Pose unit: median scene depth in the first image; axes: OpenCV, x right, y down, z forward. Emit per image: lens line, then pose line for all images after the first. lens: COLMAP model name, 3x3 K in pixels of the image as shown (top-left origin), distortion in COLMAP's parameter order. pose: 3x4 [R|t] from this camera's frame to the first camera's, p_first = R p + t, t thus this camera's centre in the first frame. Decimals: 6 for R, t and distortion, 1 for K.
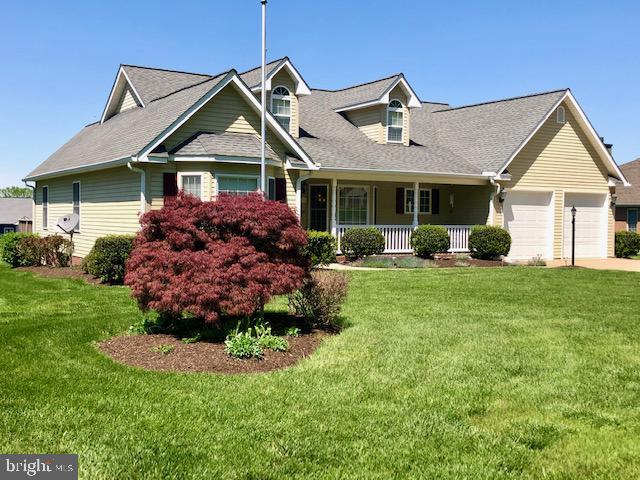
lens RADIAL K [[729.4, 0, 319.0], [0, 729.4, 237.6], [0, 0, 1]] dist [0.038950, 0.000000]
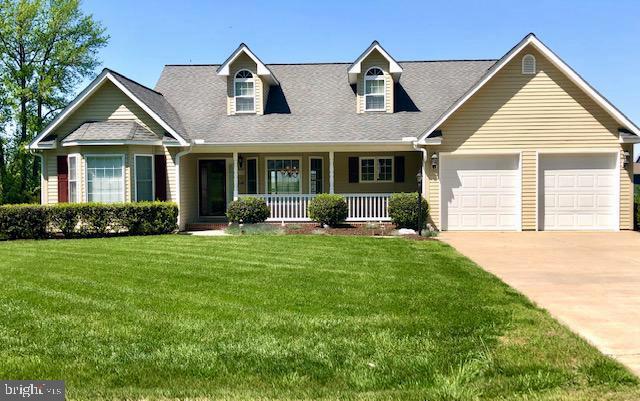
lens RADIAL K [[723.6, 0, 322.3], [0, 723.6, 205.6], [0, 0, 1]] dist [0.045915, 0.000000]
pose [[0.819916, -0.001907, -0.572481, 0.669518], [0.000875, 0.999997, -0.002077, 0.001133], [0.572483, 0.001202, 0.819916, 0.164952]]
